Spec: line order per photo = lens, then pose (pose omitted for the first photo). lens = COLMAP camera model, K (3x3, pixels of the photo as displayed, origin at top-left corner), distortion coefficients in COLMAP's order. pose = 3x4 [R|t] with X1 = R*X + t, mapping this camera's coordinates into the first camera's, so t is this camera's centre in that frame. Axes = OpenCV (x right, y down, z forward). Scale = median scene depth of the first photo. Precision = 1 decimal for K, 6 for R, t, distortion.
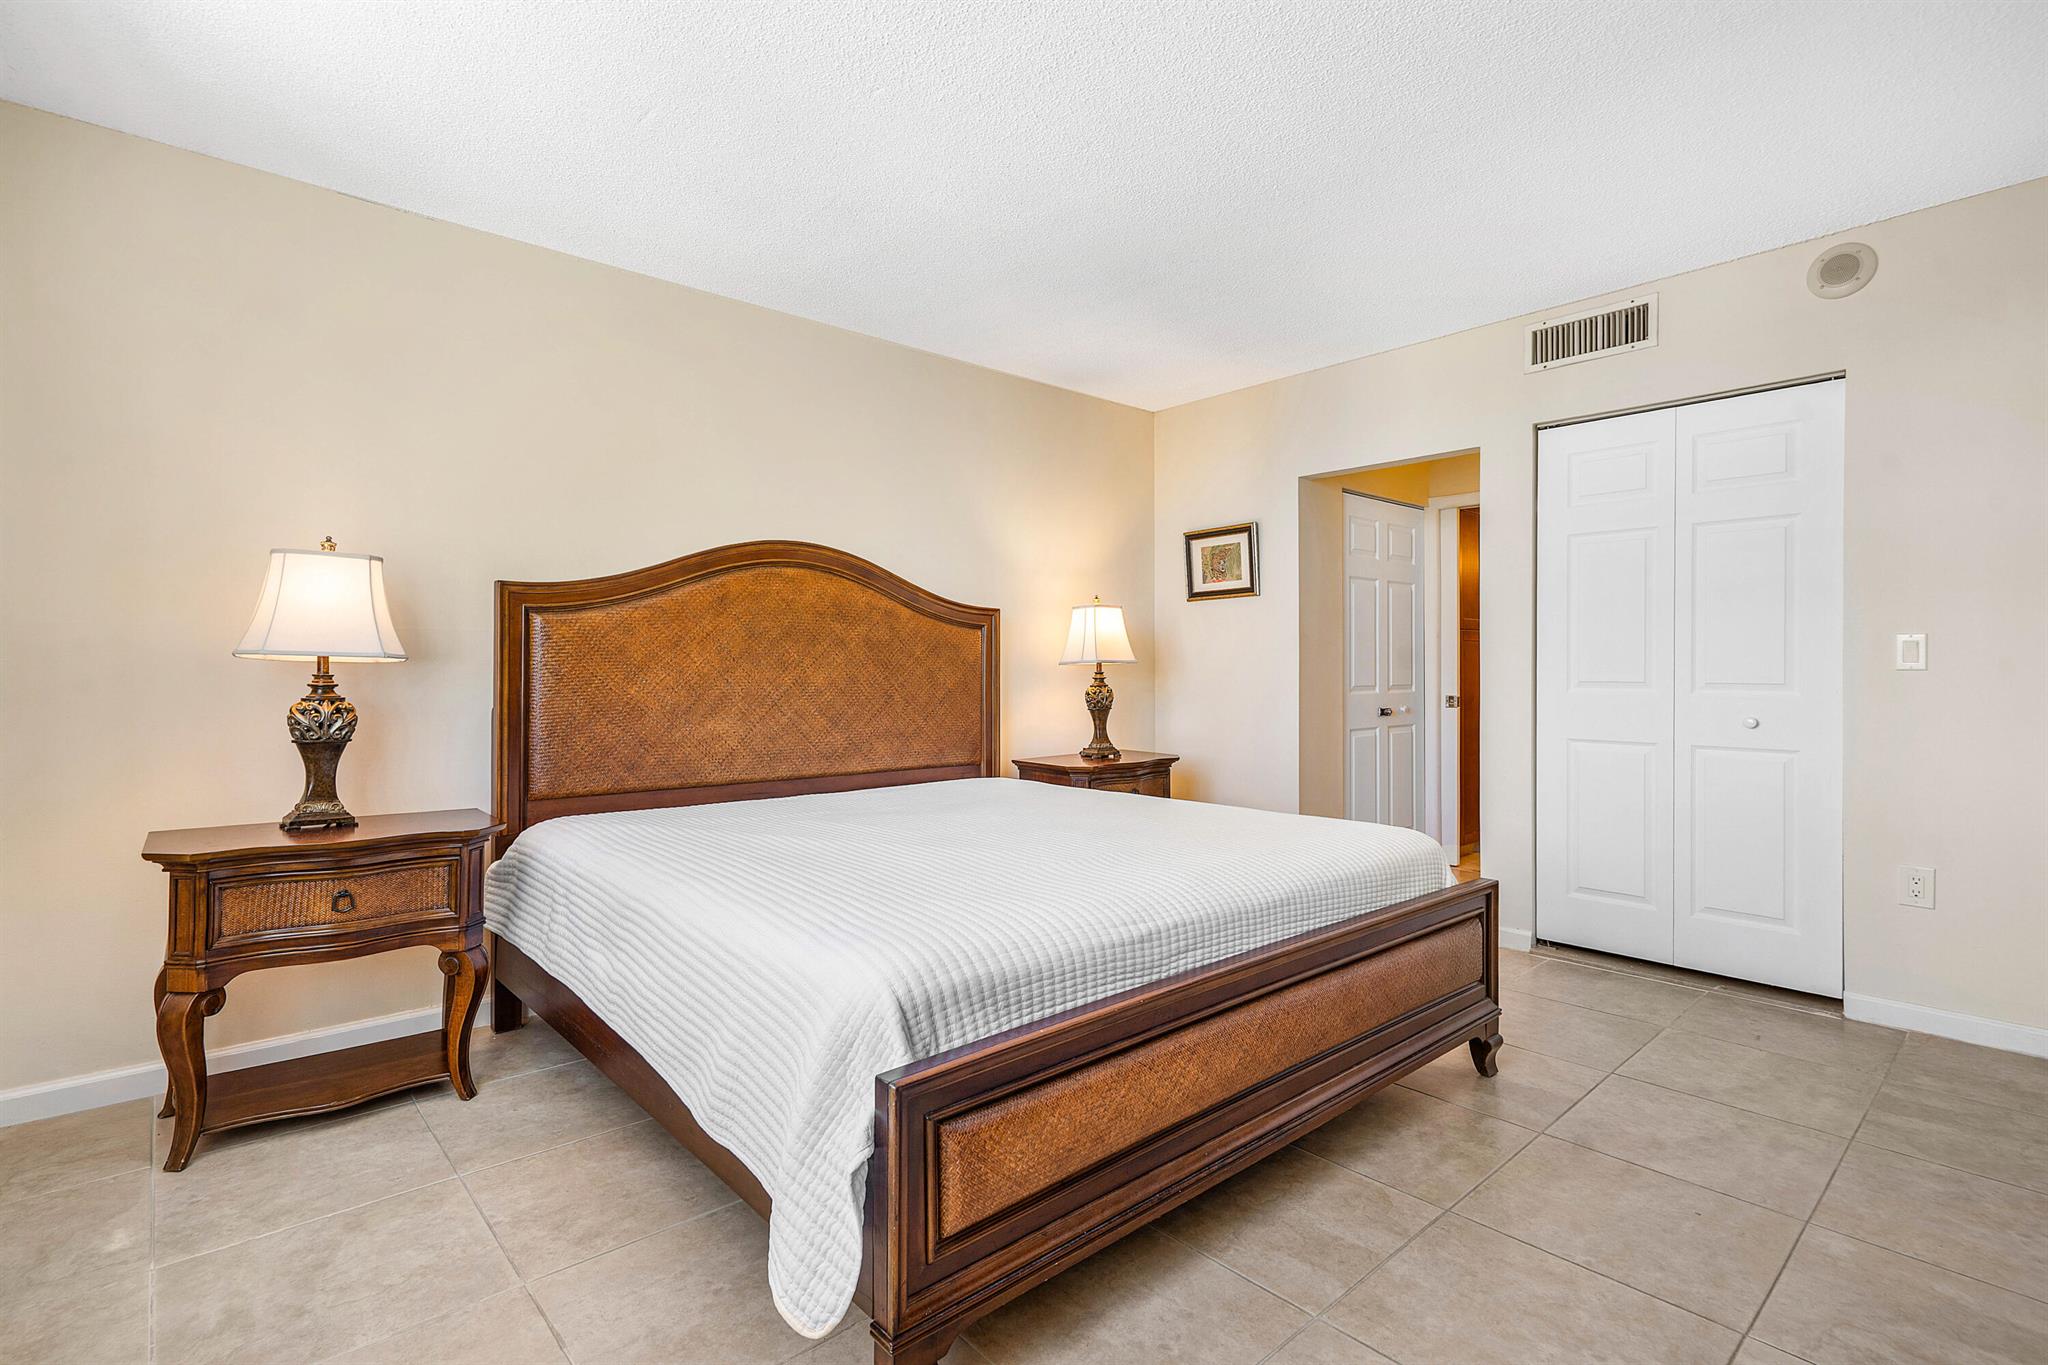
lens RADIAL K [[963.5, 0, 1002.9], [0, 963.5, 669.6], [0, 0, 1]] dist [0.008346, 0.000354]
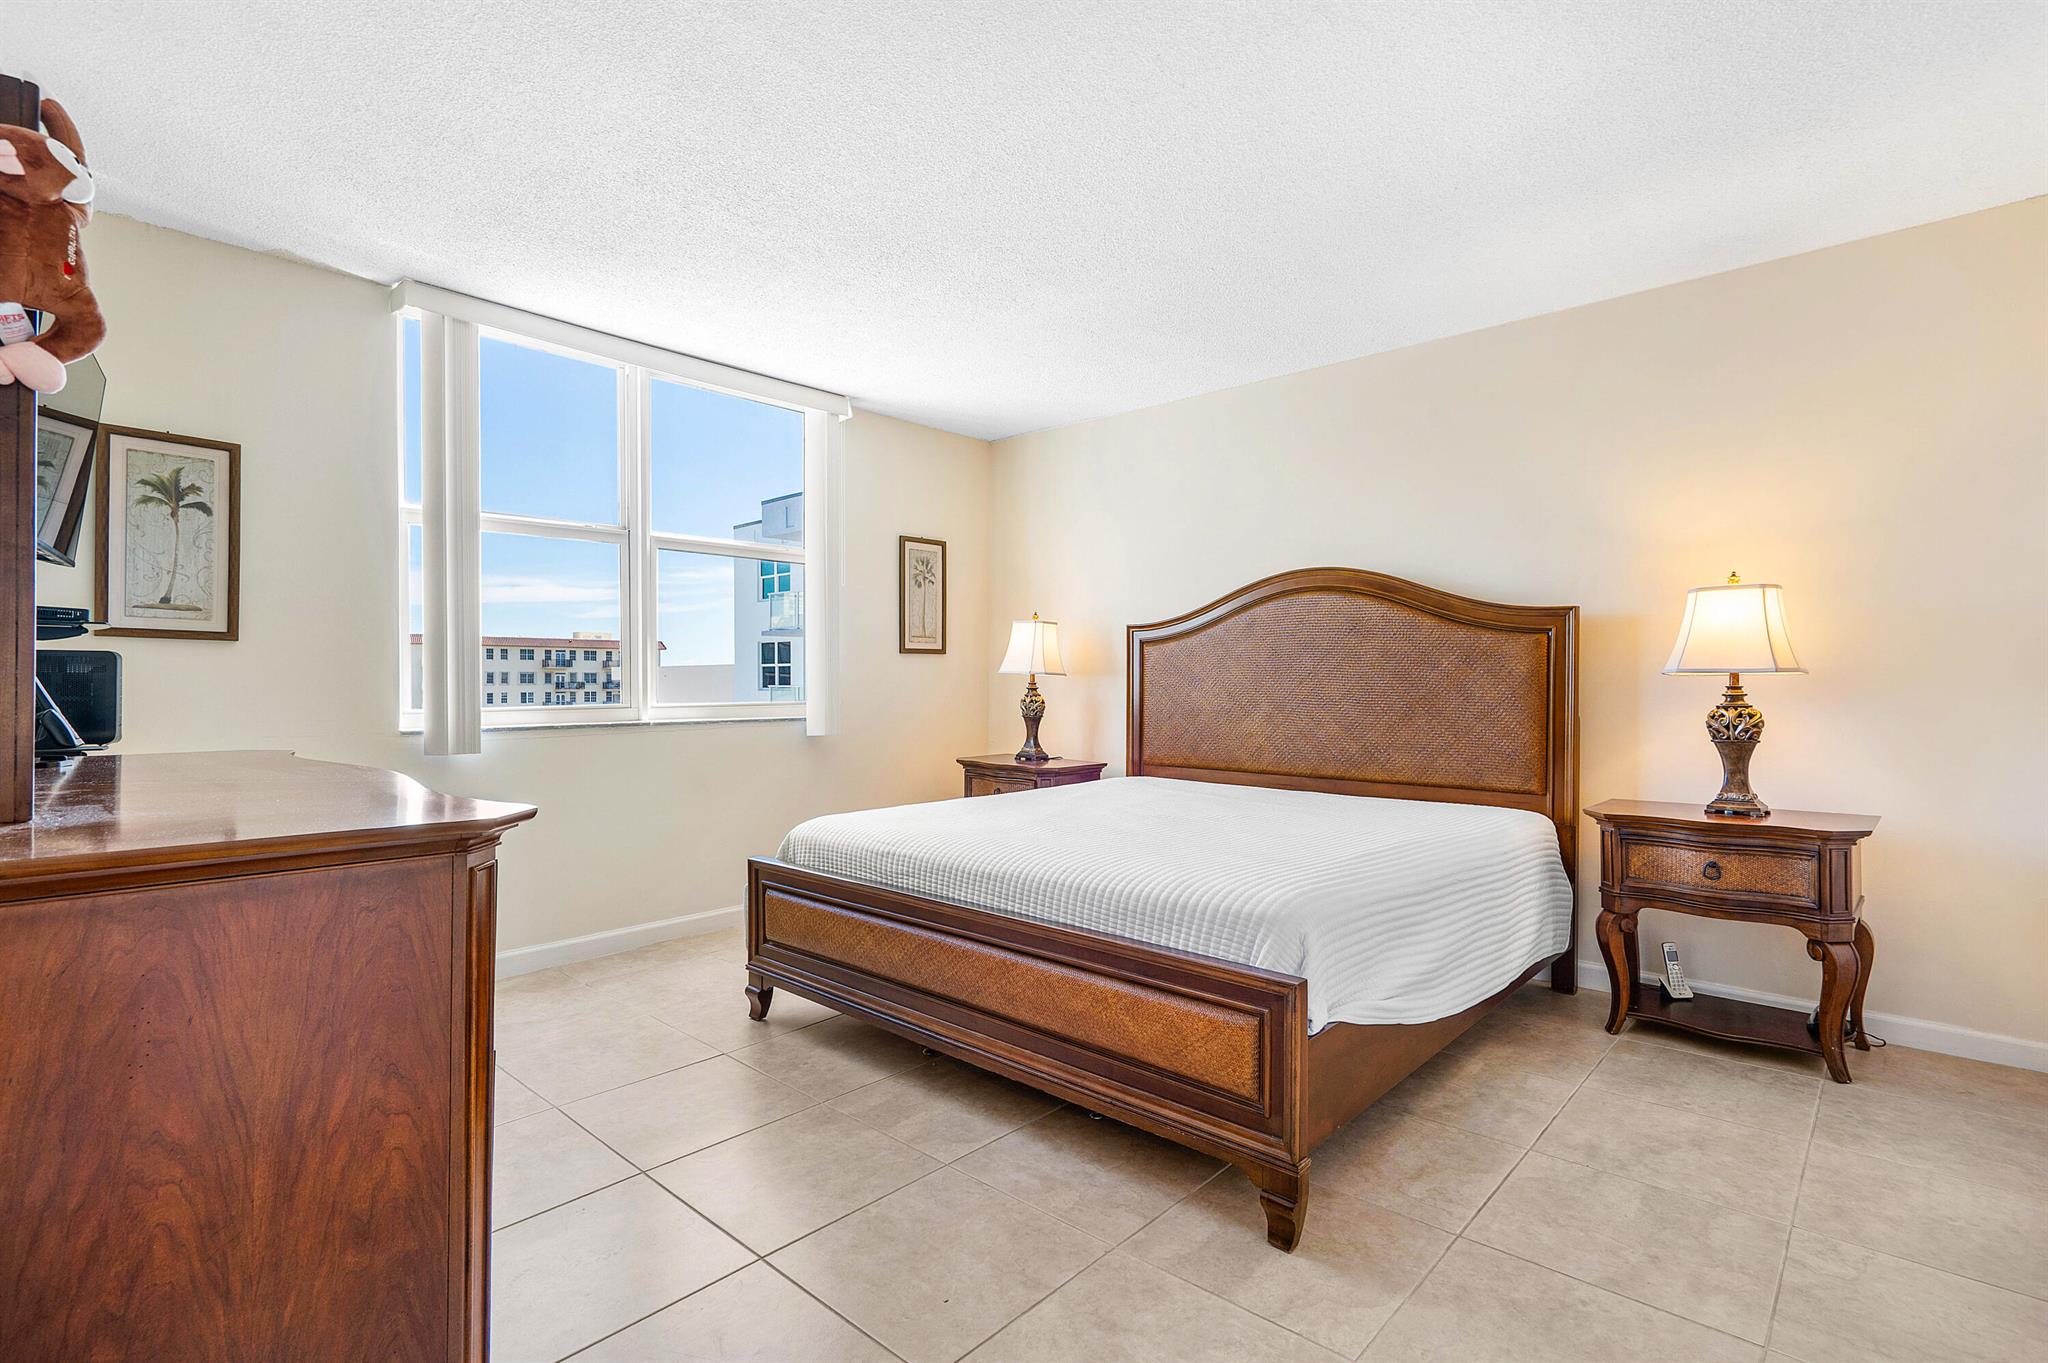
lens RADIAL K [[963.5, 0, 1036.1], [0, 963.5, 684.6], [0, 0, 1]] dist [0.008346, 0.000354]
pose [[0.120878, 0.010023, -0.992617, 0.842223], [0.002720, 0.999942, 0.010429, -0.008329], [0.992664, -0.003961, 0.120843, 0.513139]]
